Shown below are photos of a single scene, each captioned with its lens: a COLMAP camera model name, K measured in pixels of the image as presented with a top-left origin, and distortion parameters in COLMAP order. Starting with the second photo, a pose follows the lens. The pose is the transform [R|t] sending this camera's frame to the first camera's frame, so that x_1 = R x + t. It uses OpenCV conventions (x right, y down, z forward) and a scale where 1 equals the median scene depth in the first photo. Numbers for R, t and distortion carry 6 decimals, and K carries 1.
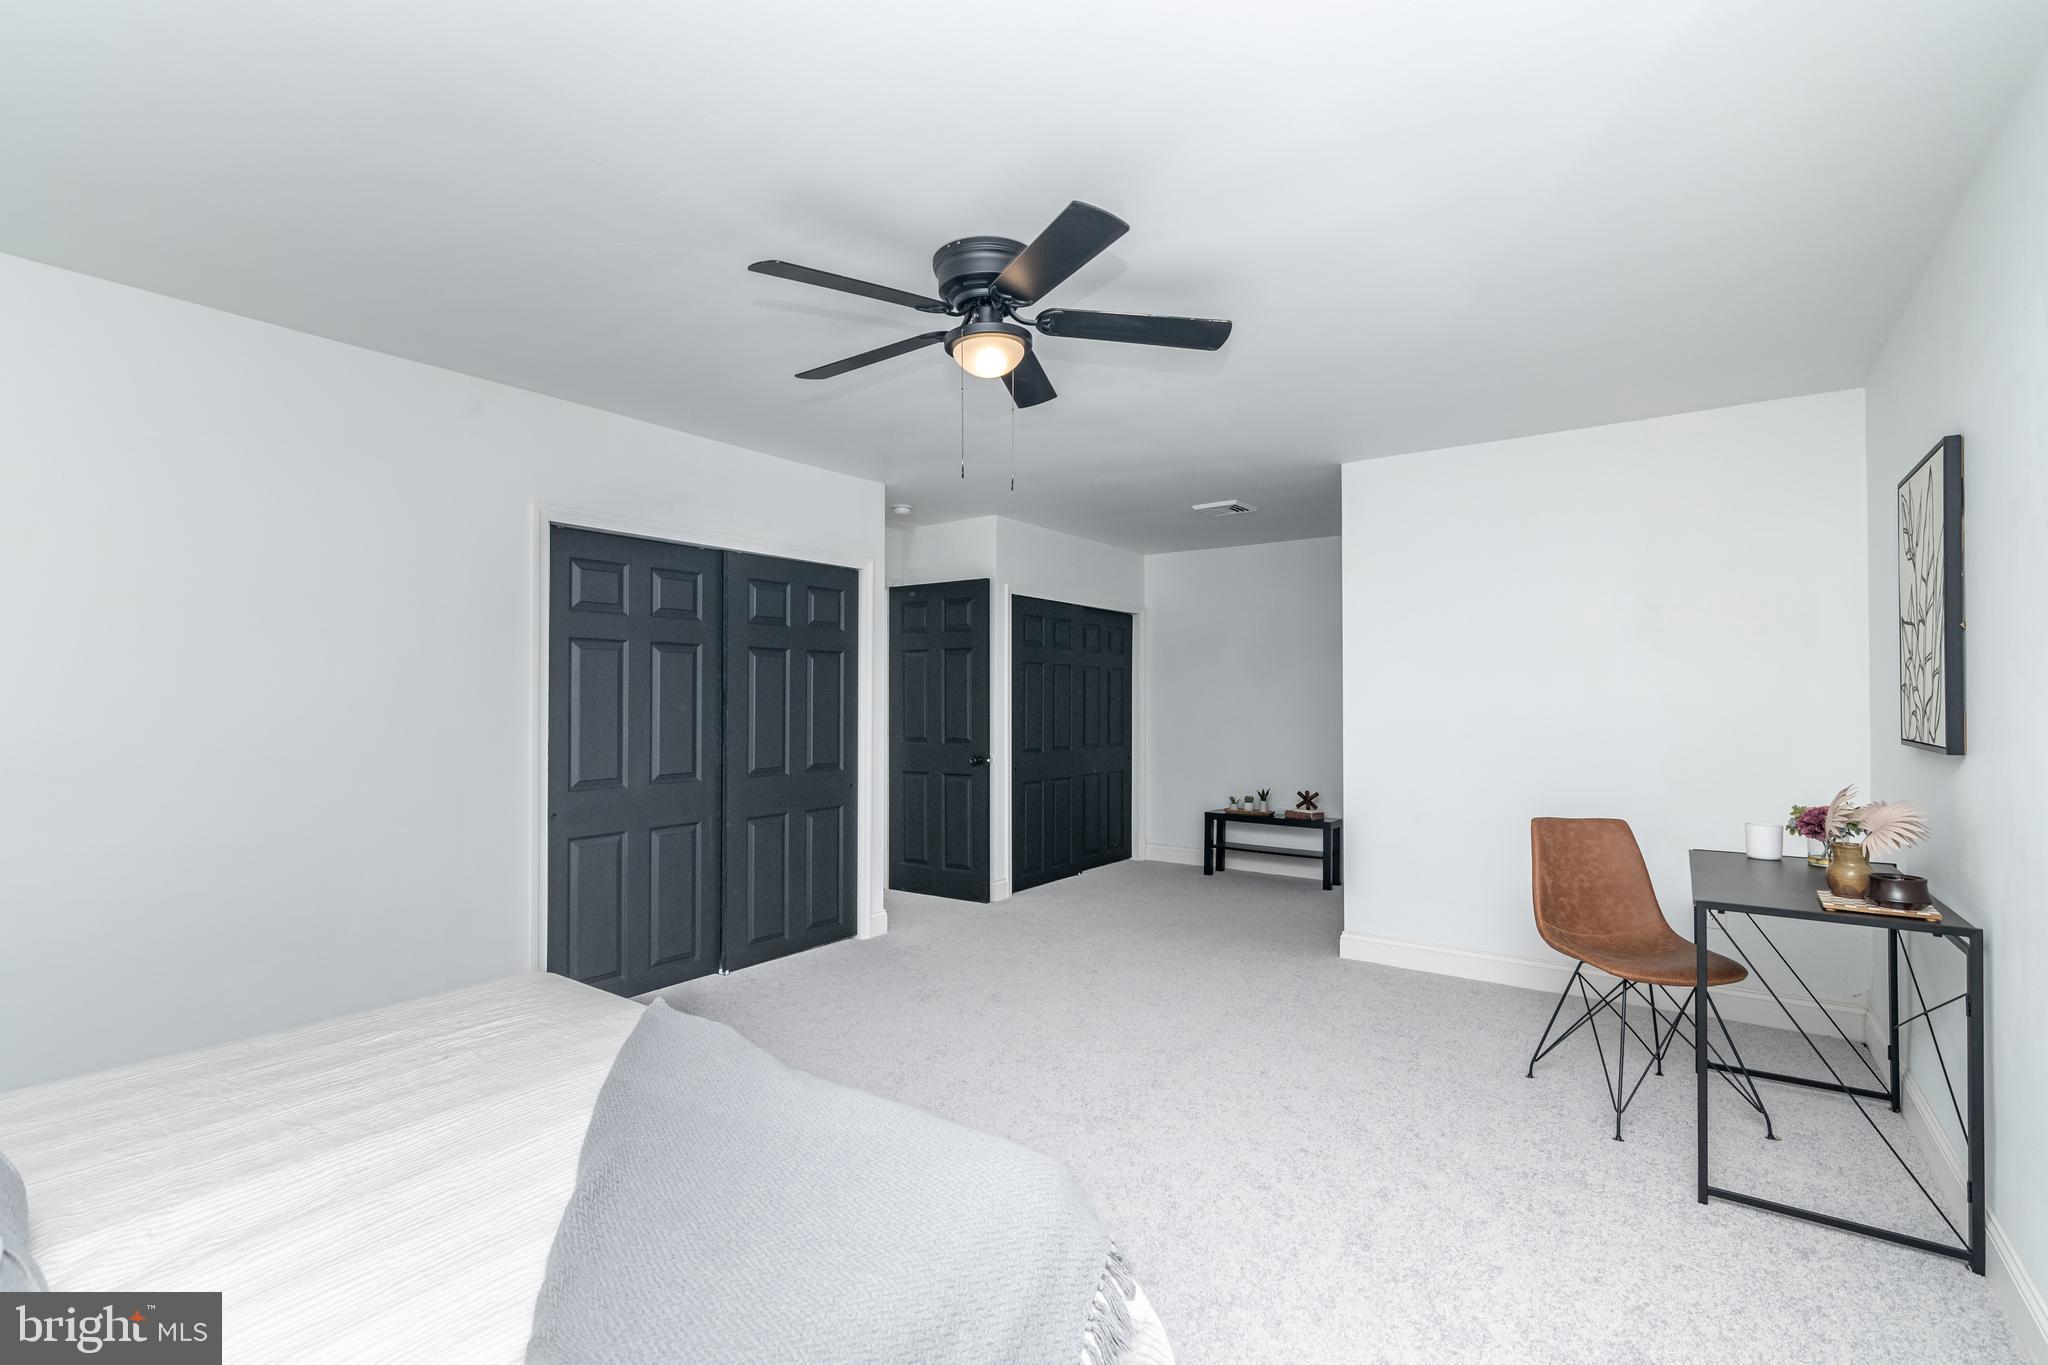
lens RADIAL K [[939.5, 0, 1024.0], [0, 939.5, 682.5], [0, 0, 1]] dist [0.002729, 0.000584]
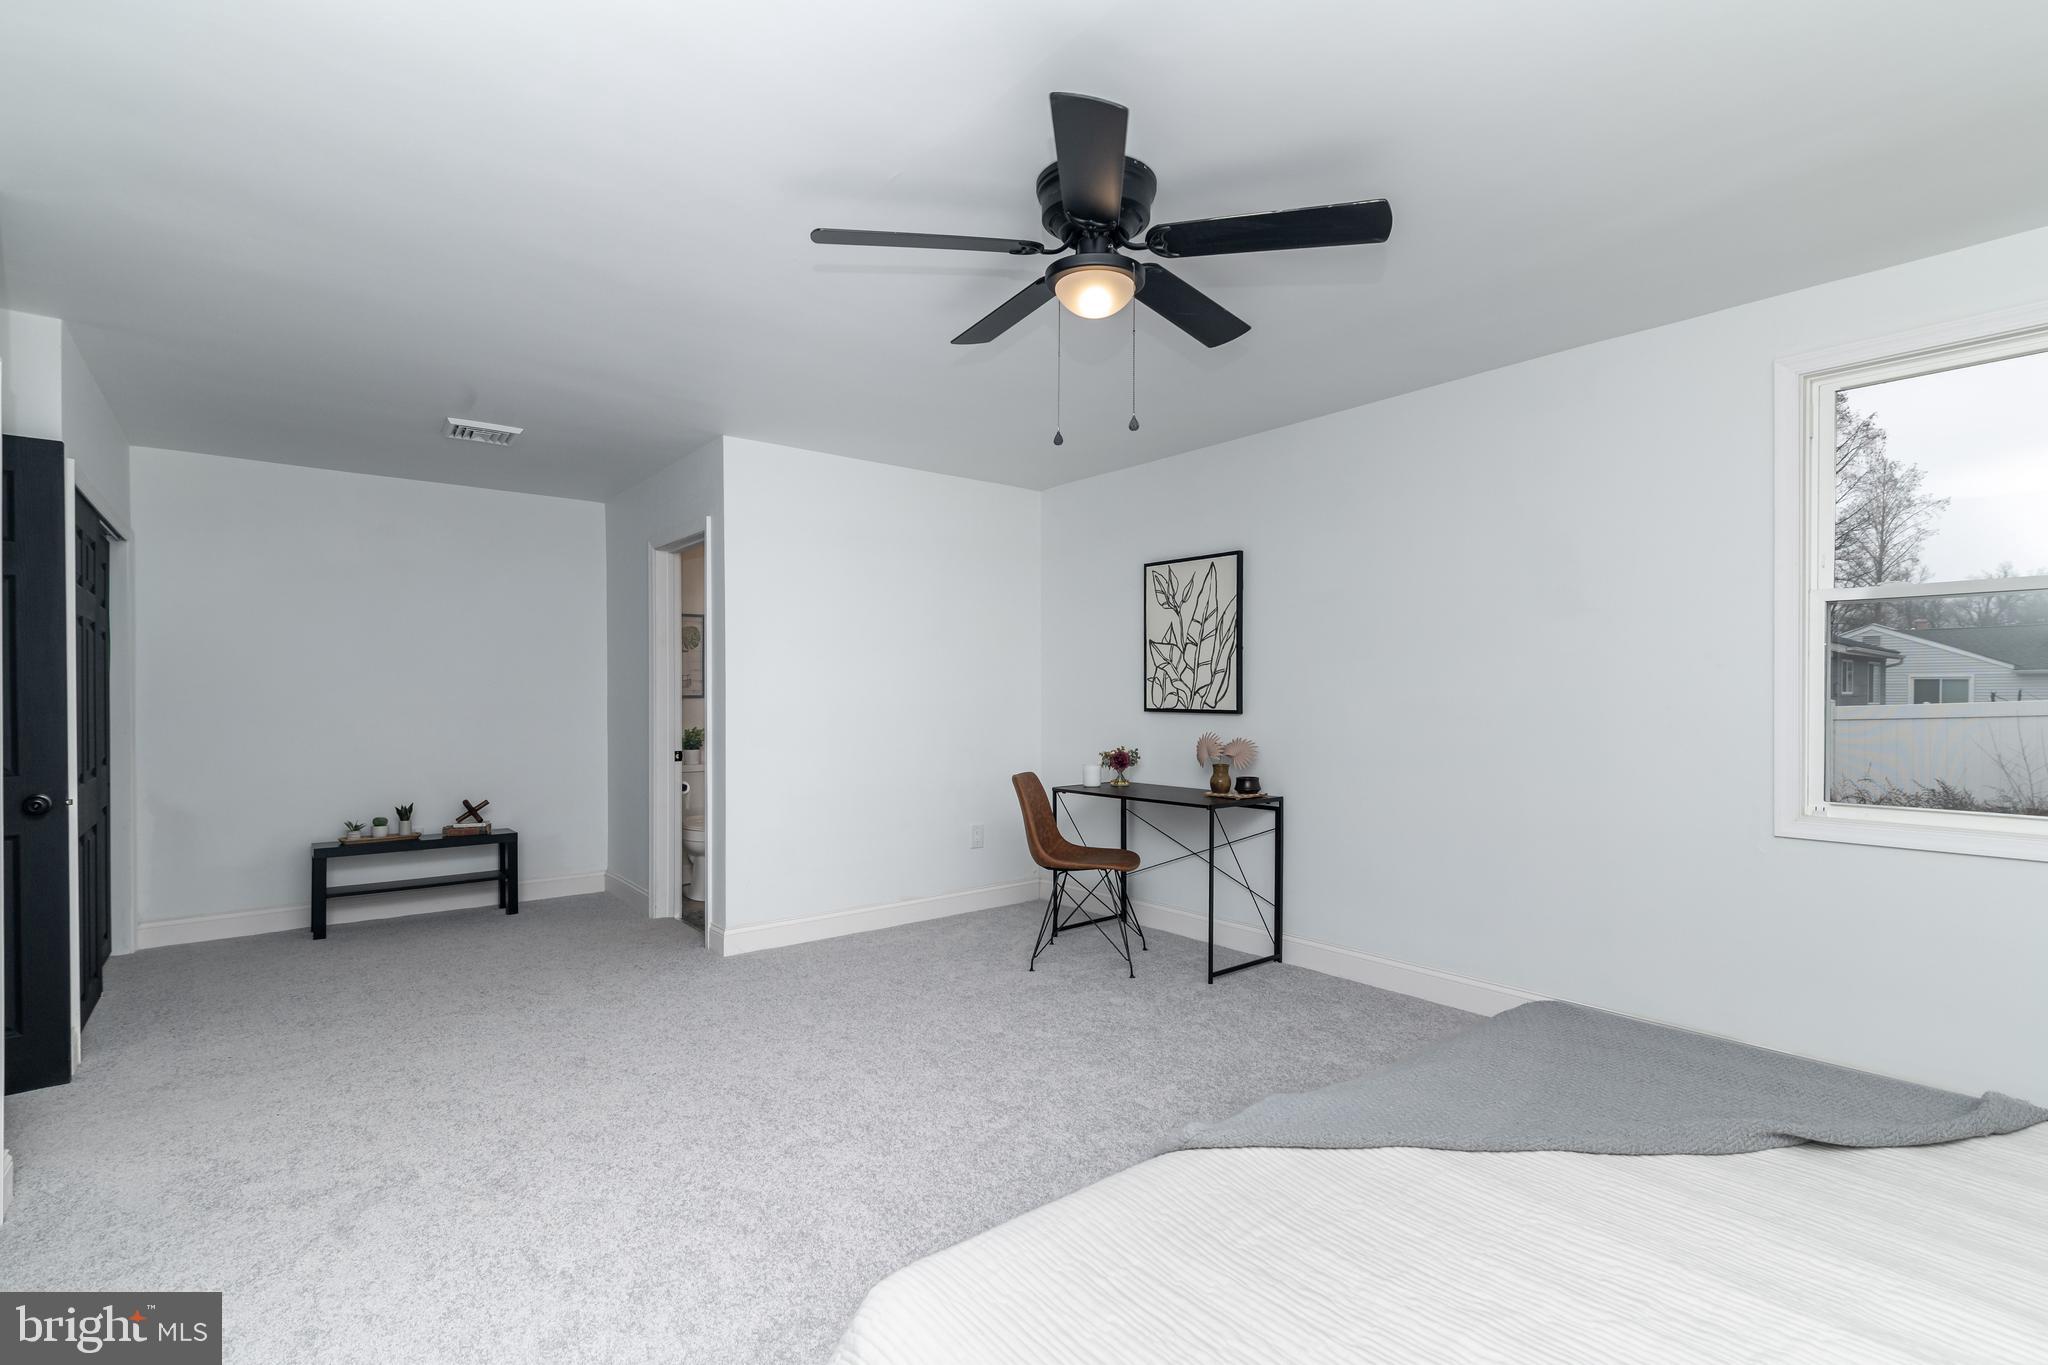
lens RADIAL K [[929.2, 0, 1094.1], [0, 929.2, 693.6], [0, 0, 1]] dist [-0.001904, -0.000275]
pose [[0.244580, -0.004524, 0.969618, -0.331802], [-0.017803, 0.999800, 0.009155, 0.007407], [-0.969466, -0.019501, 0.244451, 0.283208]]
